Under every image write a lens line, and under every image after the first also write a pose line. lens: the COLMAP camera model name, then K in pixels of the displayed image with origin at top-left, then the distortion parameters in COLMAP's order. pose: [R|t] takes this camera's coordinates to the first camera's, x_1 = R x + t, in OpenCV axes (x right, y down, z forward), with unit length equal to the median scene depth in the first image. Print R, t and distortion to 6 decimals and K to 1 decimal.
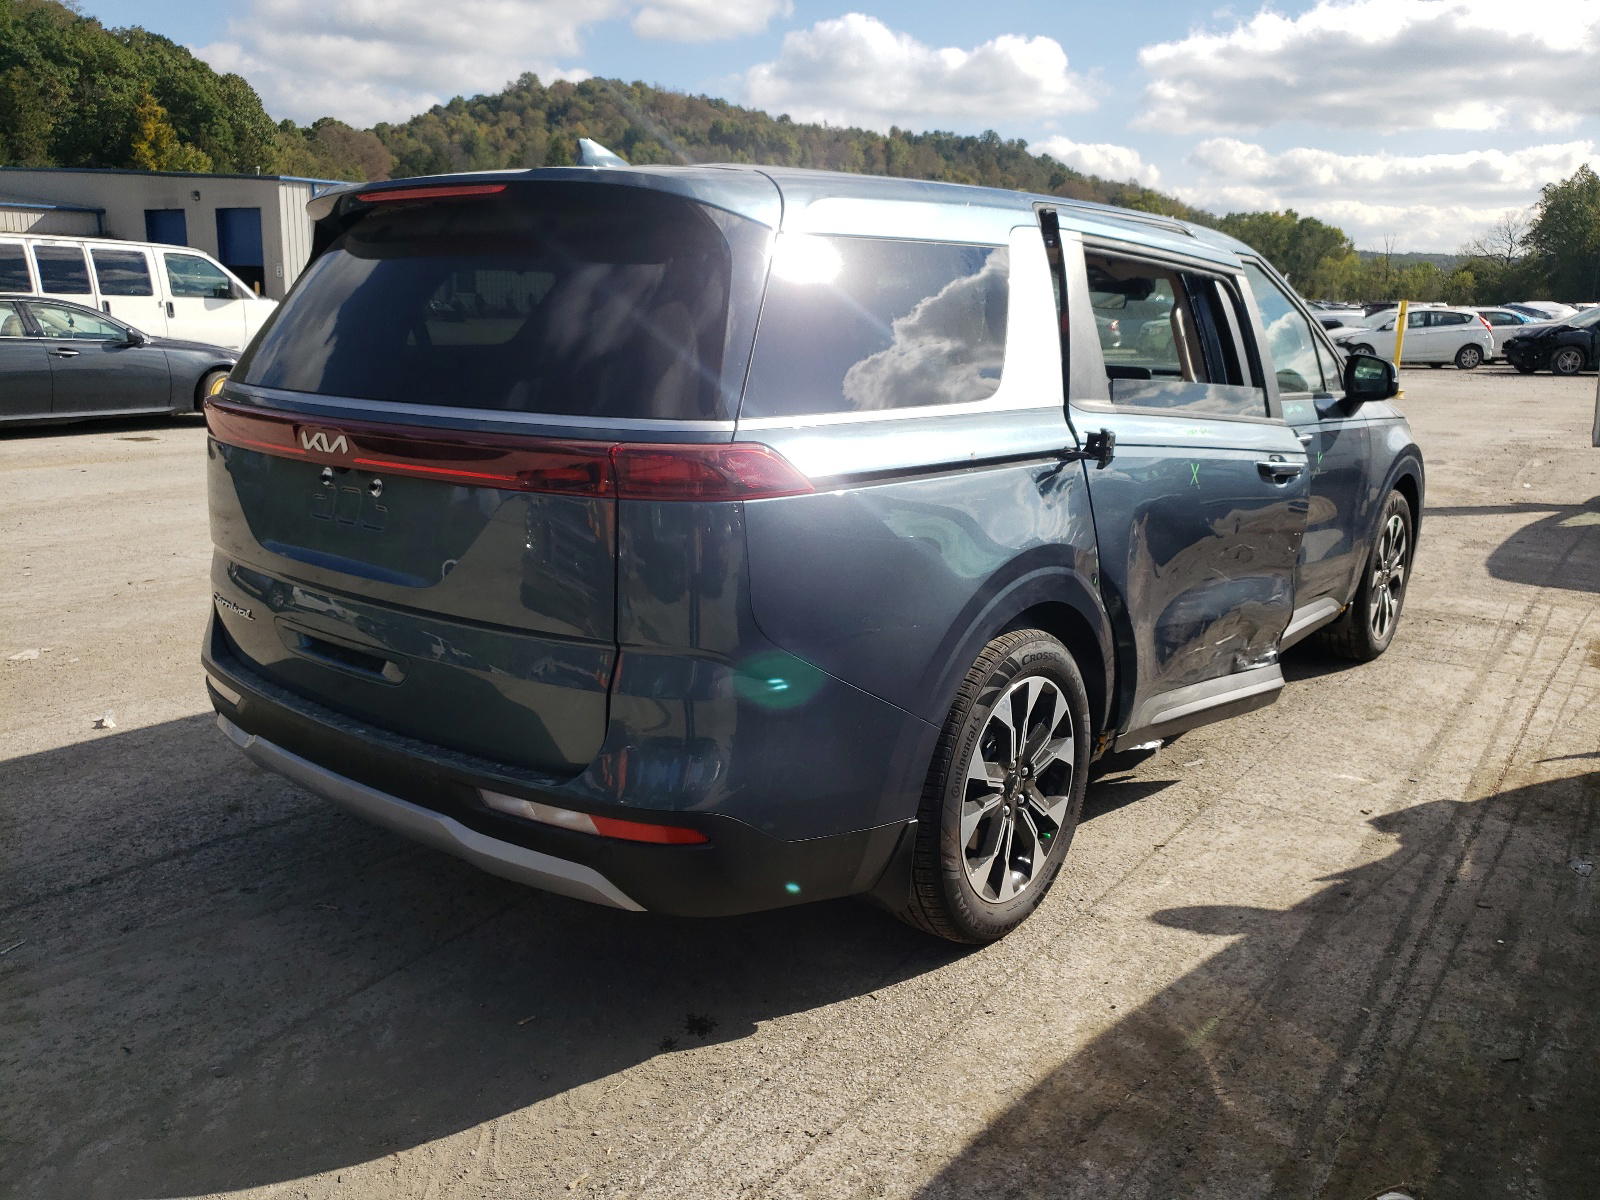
lens RADIAL K [[1197.6, 0, 800.0], [0, 1197.6, 600.0], [0, 0, 1]] dist [-0.034799, 0.064970]
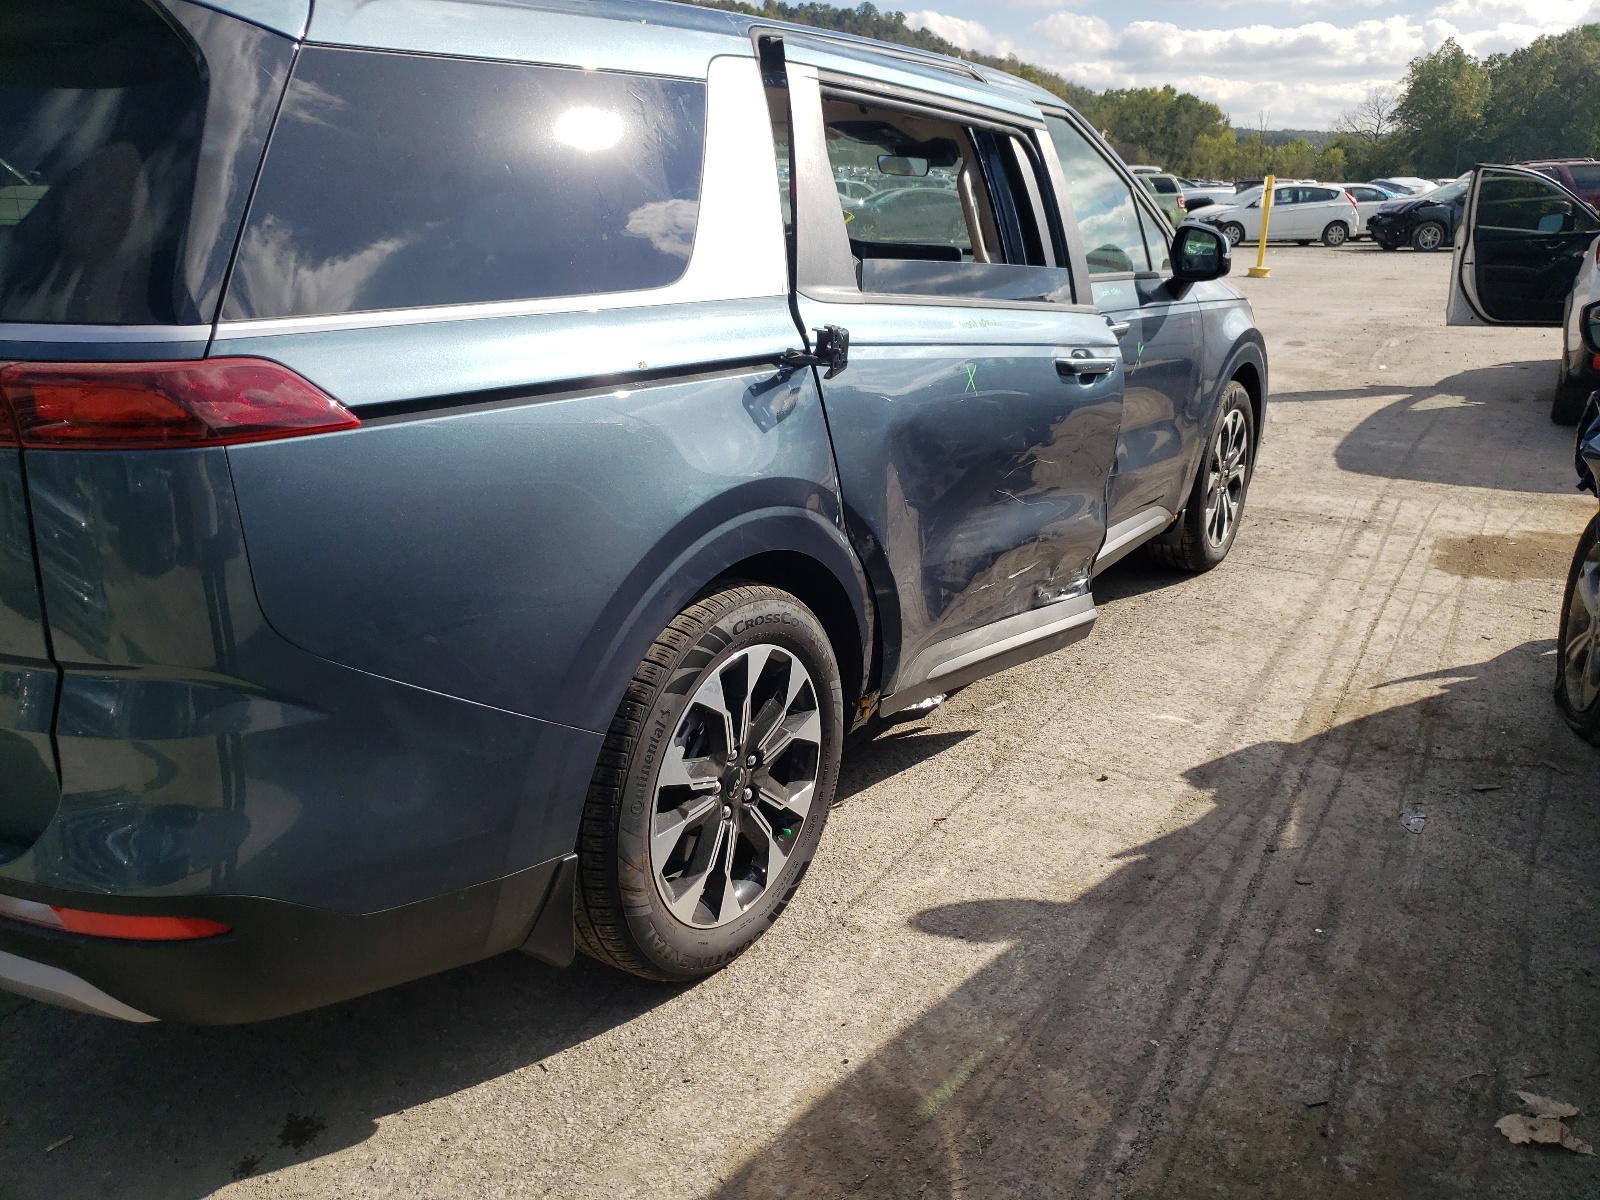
lens RADIAL K [[1150.5, 0, 800.0], [0, 1150.5, 600.0], [0, 0, 1]] dist [-0.003338, 0.004227]
pose [[0.996736, -0.037537, 0.071473, 0.146632], [0.030328, 0.994584, 0.099410, -0.034753], [-0.074818, -0.096918, 0.992476, 0.206783]]
